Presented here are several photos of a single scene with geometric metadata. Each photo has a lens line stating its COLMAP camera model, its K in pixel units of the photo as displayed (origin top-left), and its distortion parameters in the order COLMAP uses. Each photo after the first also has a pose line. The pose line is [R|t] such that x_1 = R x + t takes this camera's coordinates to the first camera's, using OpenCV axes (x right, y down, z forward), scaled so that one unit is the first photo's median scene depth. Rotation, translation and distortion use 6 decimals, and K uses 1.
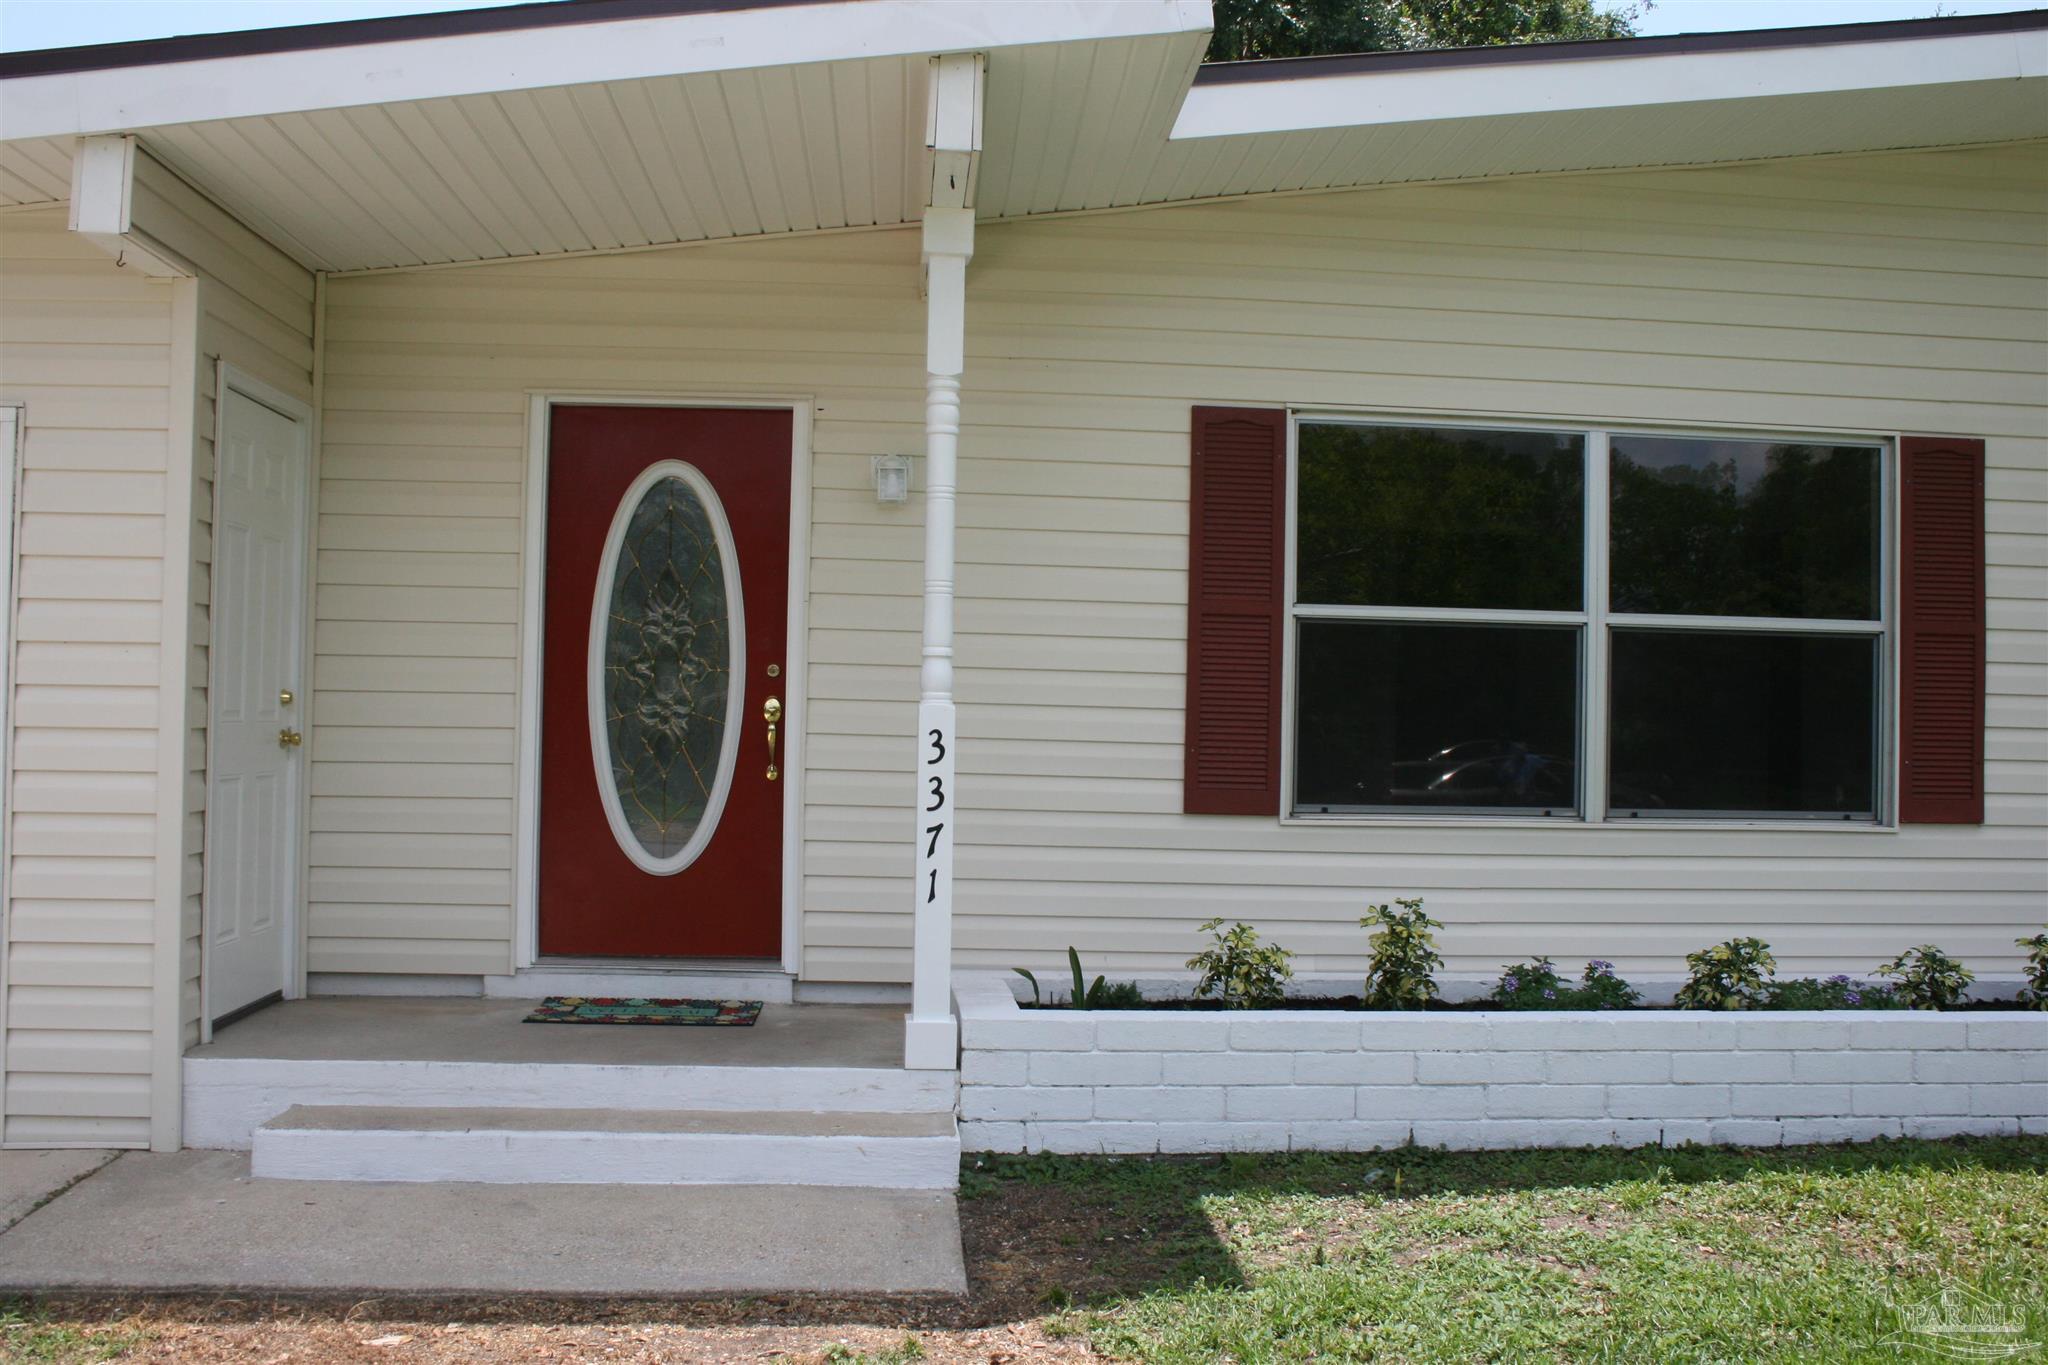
lens RADIAL K [[1893.2, 0, 1024.1], [0, 1893.2, 693.7], [0, 0, 1]] dist [-0.094492, 0.000000]
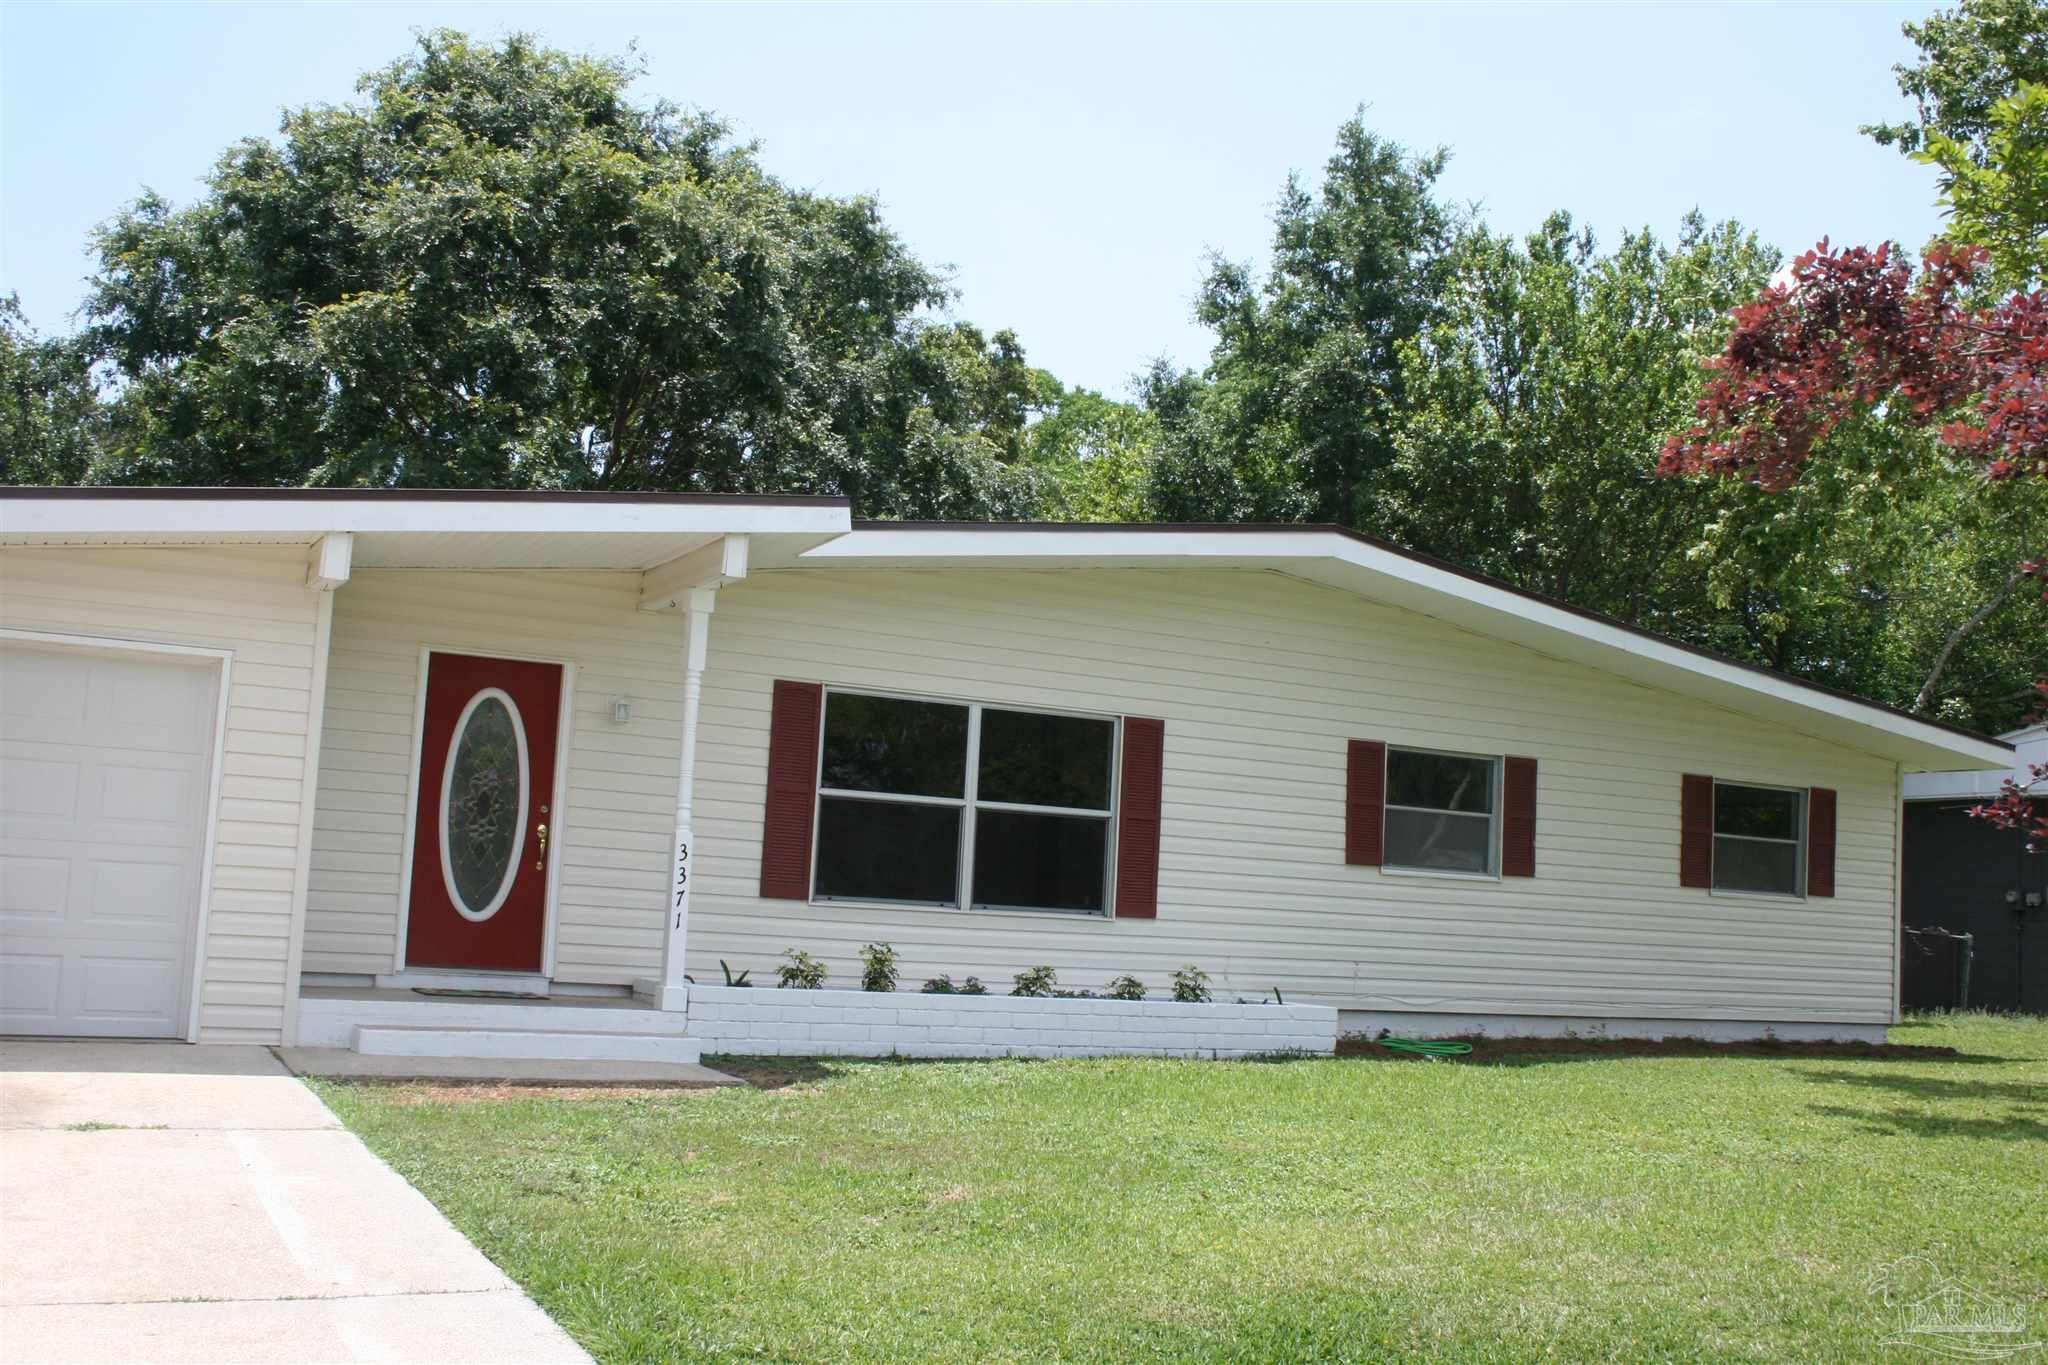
lens RADIAL K [[2107.5, 0, 1028.2], [0, 2107.5, 678.2], [0, 0, 1]] dist [-0.123744, 0.000000]
pose [[0.918521, 0.072005, 0.388761, -0.495531], [-0.039647, 0.995095, -0.090635, 0.025989], [-0.393380, 0.067837, 0.916870, -1.021354]]
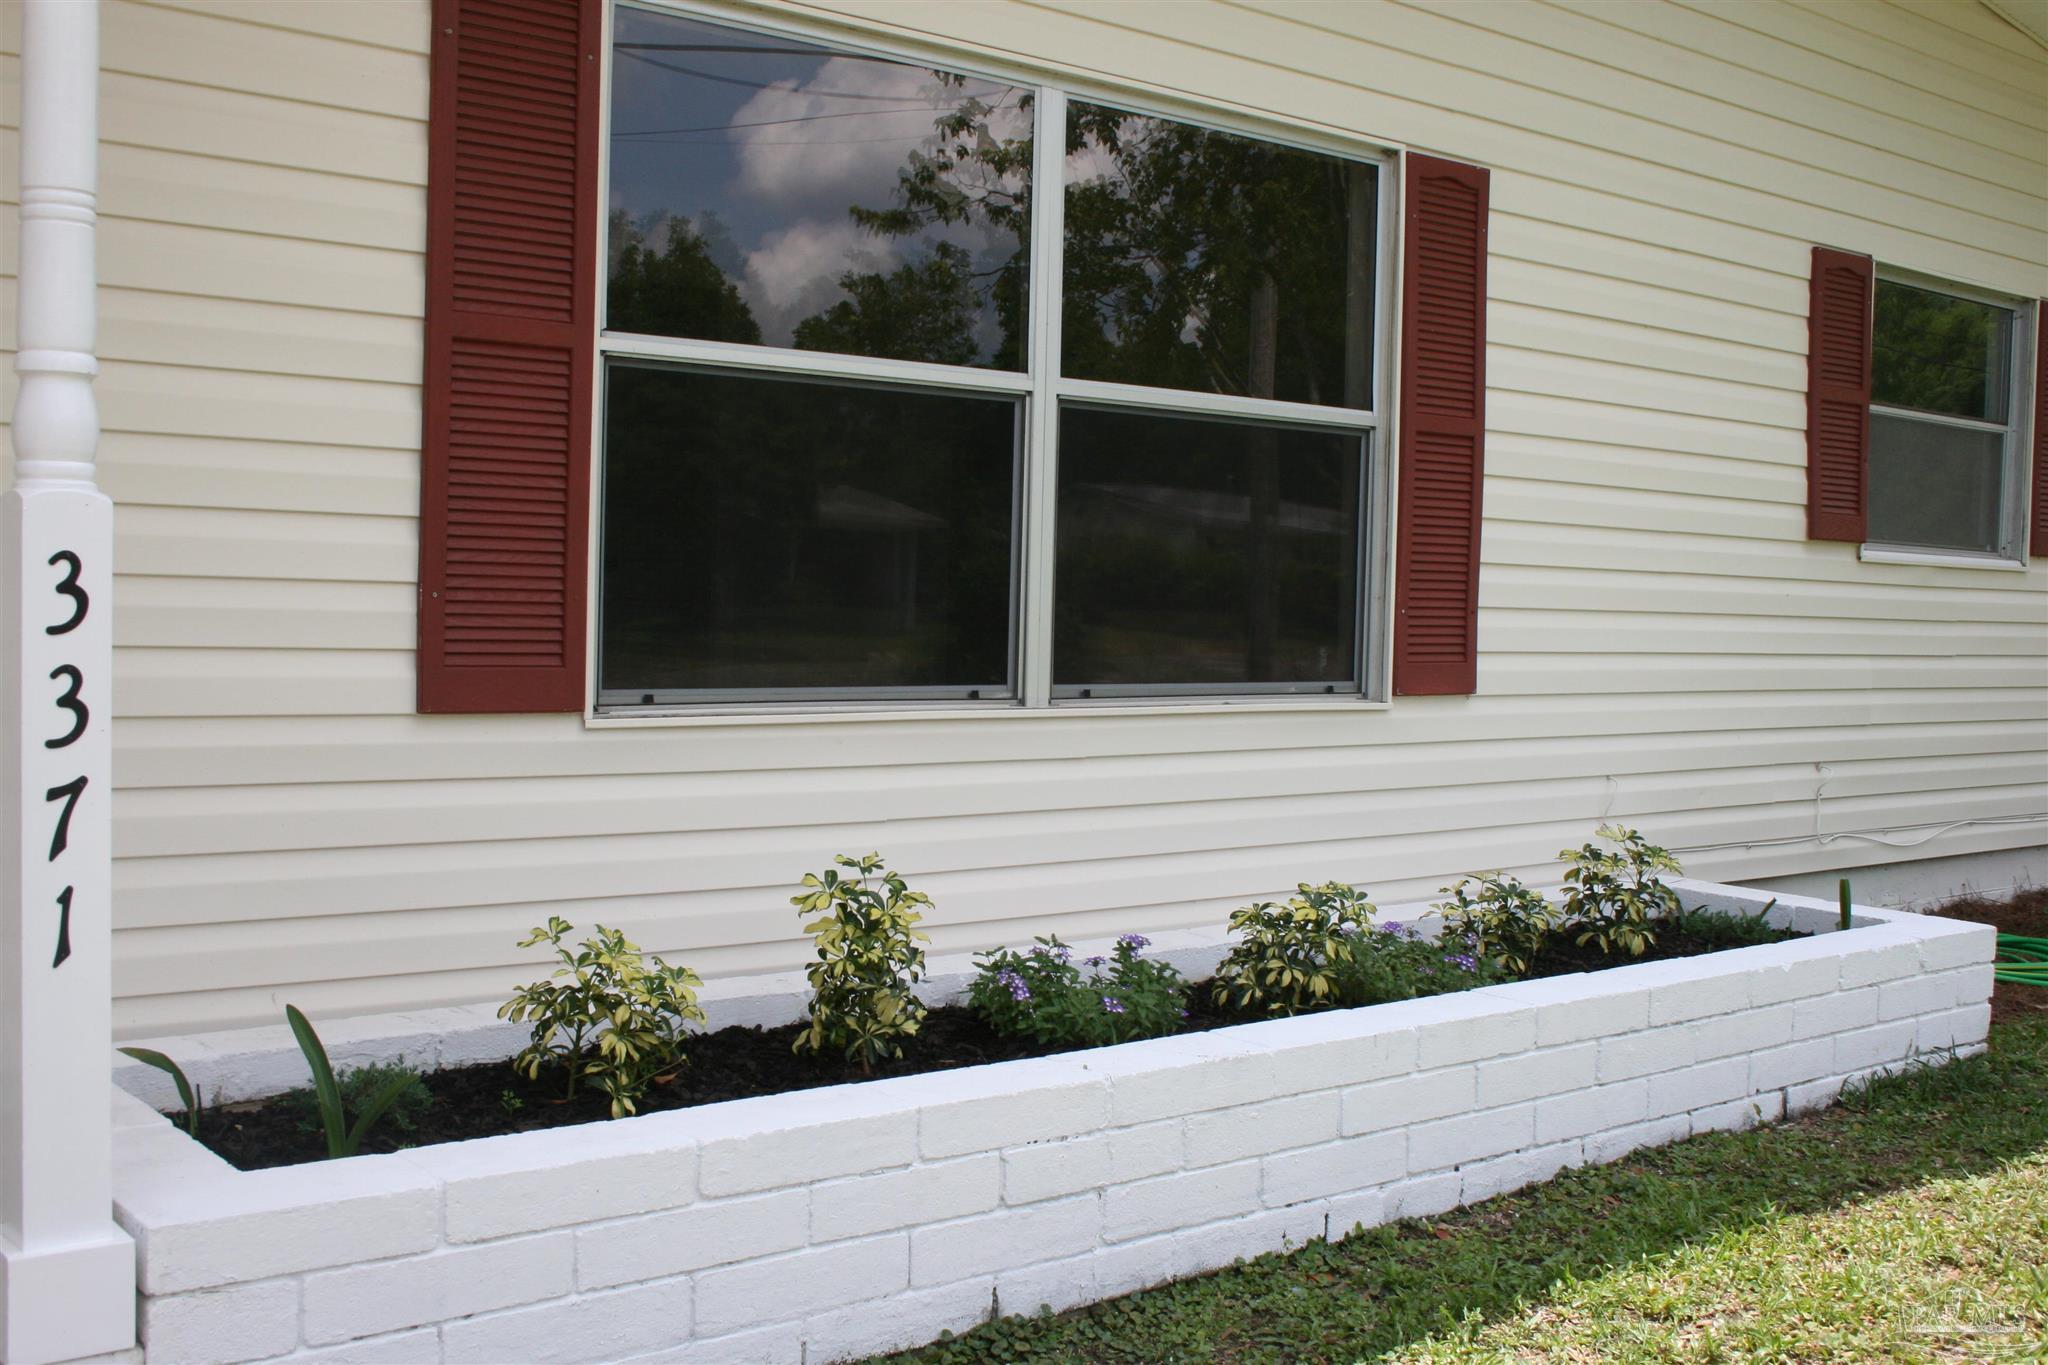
lens RADIAL K [[2117.9, 0, 1029.4], [0, 2117.9, 685.5], [0, 0, 1]] dist [-0.075856, 0.000000]
pose [[0.826066, -0.025342, 0.563004, -0.107240], [-0.018768, 0.997197, 0.072423, 0.009371], [-0.563261, -0.070393, 0.823275, 0.419091]]
